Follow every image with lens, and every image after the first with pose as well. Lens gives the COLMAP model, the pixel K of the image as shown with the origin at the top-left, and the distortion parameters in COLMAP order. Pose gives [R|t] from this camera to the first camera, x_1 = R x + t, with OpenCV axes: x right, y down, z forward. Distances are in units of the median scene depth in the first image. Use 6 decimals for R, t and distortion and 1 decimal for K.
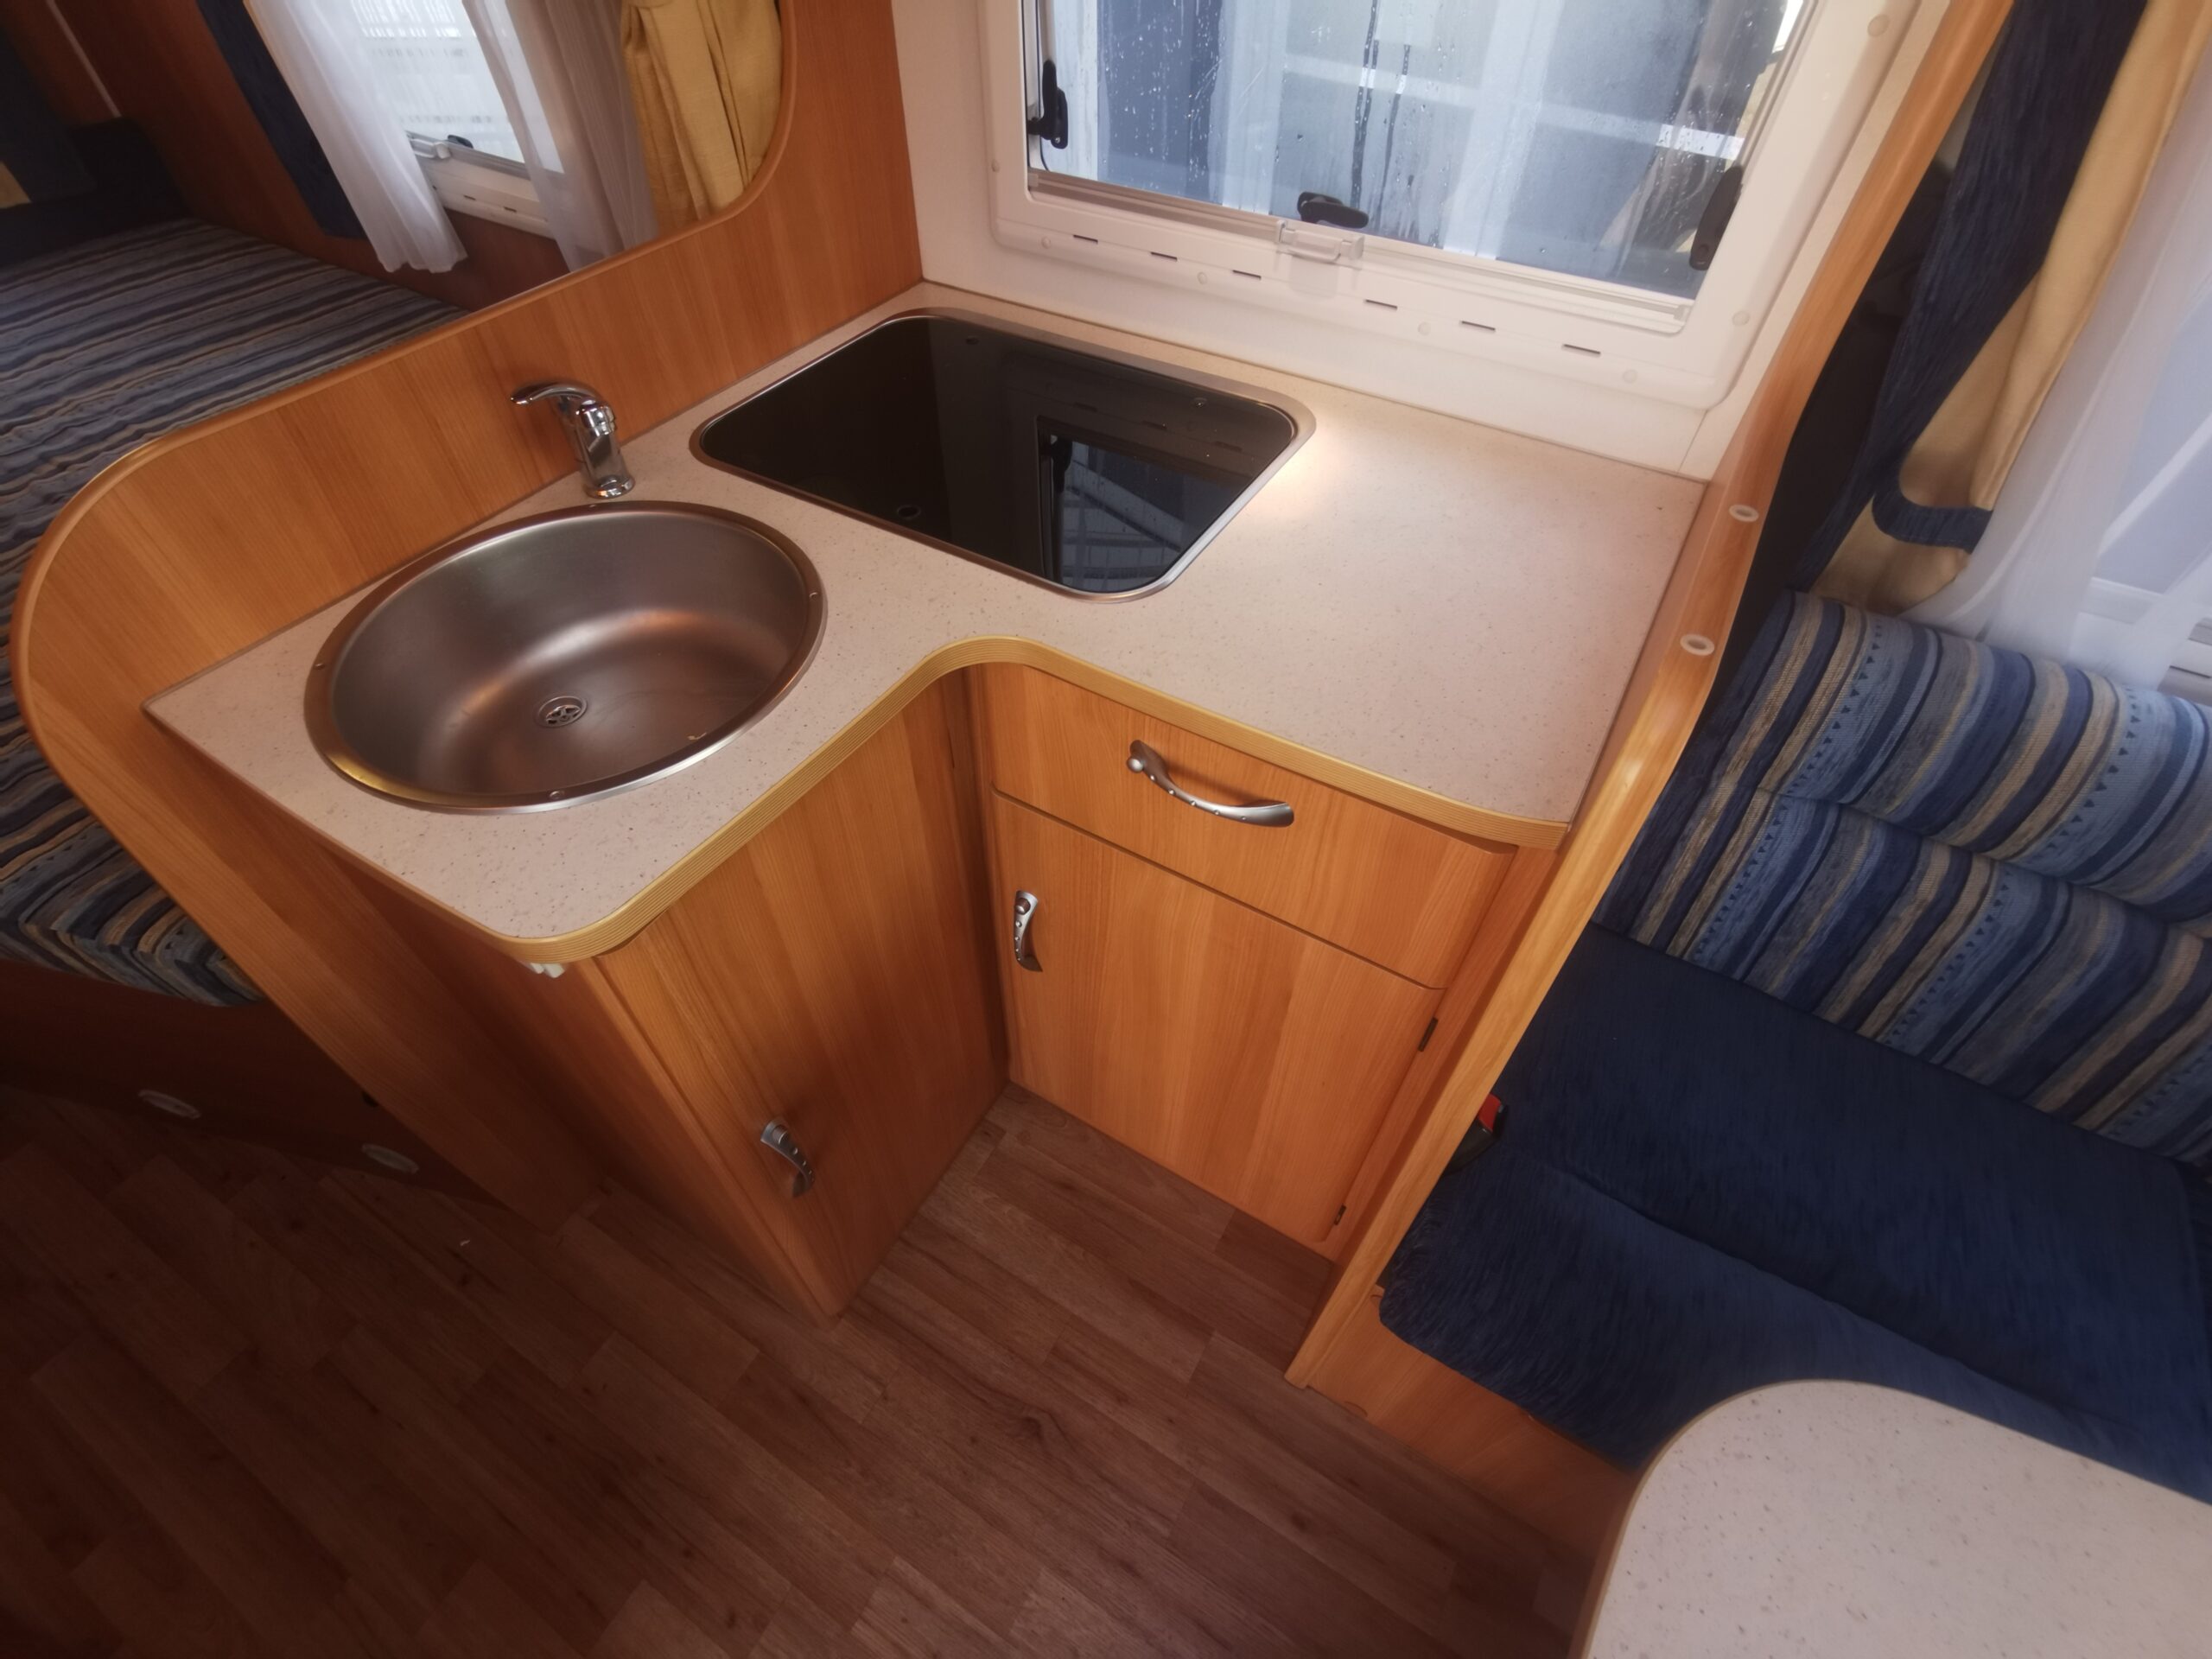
lens RADIAL K [[1019.5, 0, 1115.5], [0, 1019.5, 814.8], [0, 0, 1]] dist [0.003715, 0.007106]
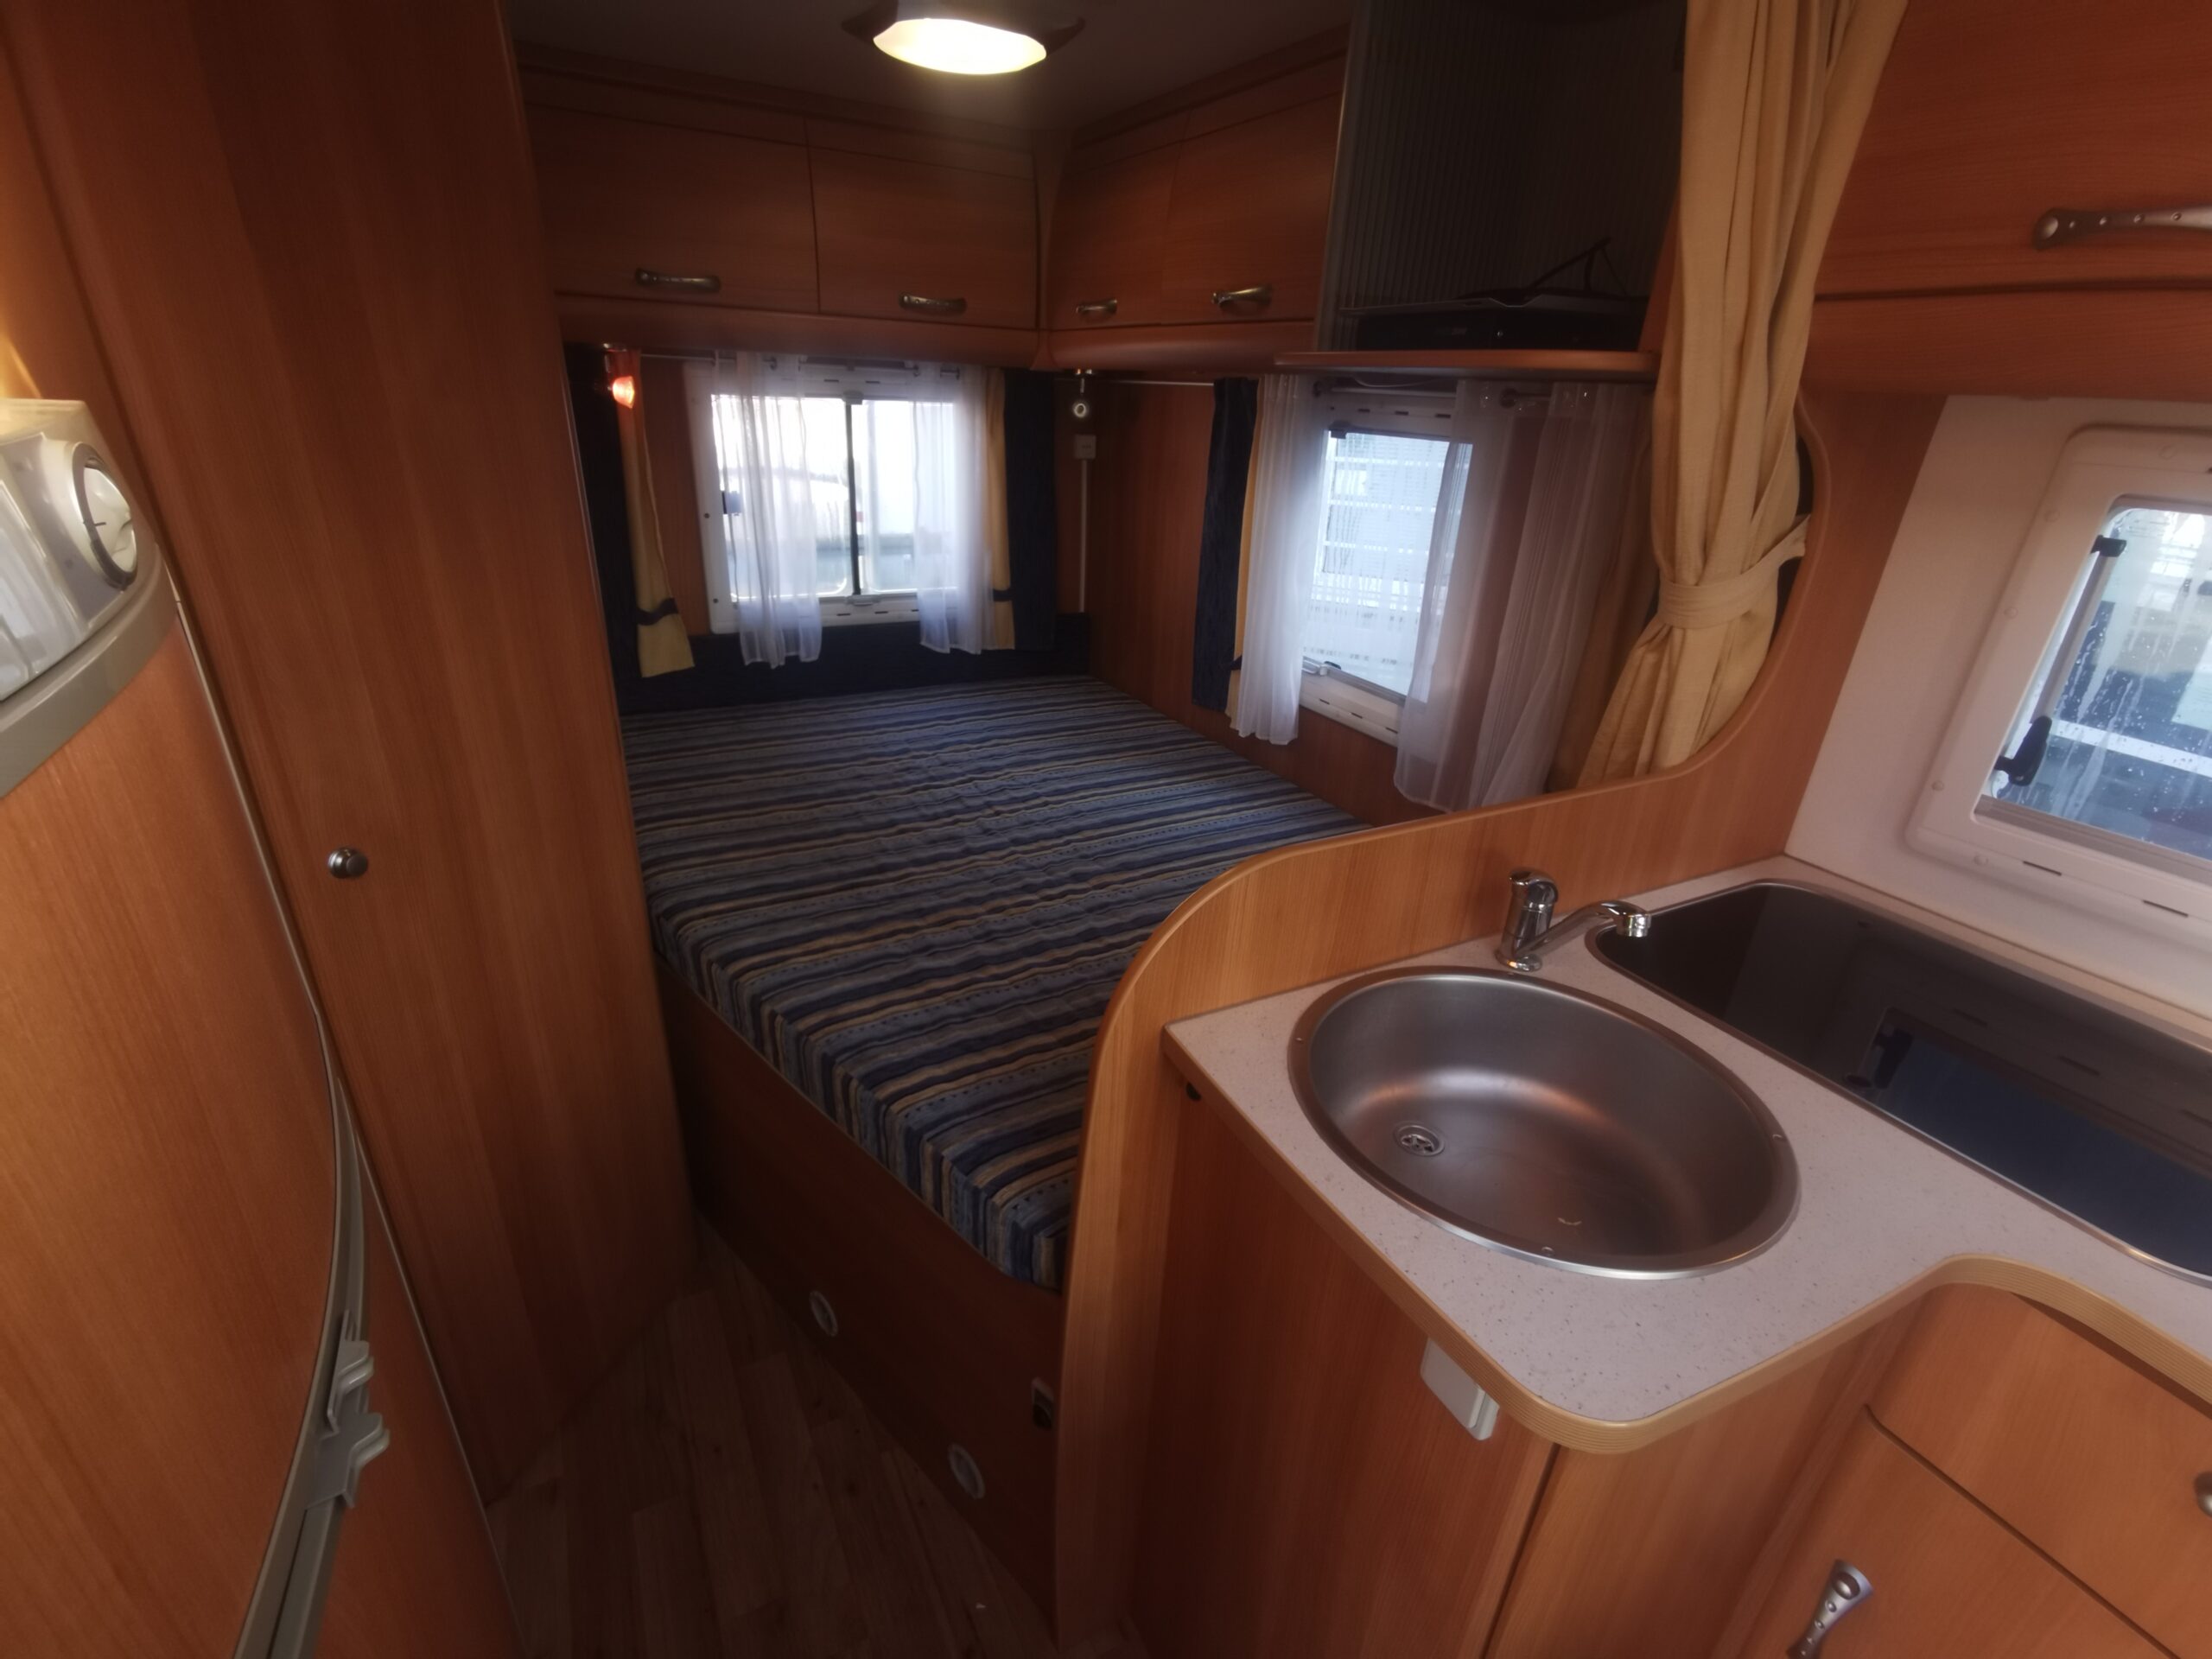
lens RADIAL K [[1019.5, 0, 1121.6], [0, 1019.5, 837.9], [0, 0, 1]] dist [0.003715, 0.007106]
pose [[0.859948, 0.242504, -0.449088, -0.249705], [-0.408004, 0.855273, -0.319437, 0.055760], [0.306629, 0.457929, 0.834434, -0.064543]]
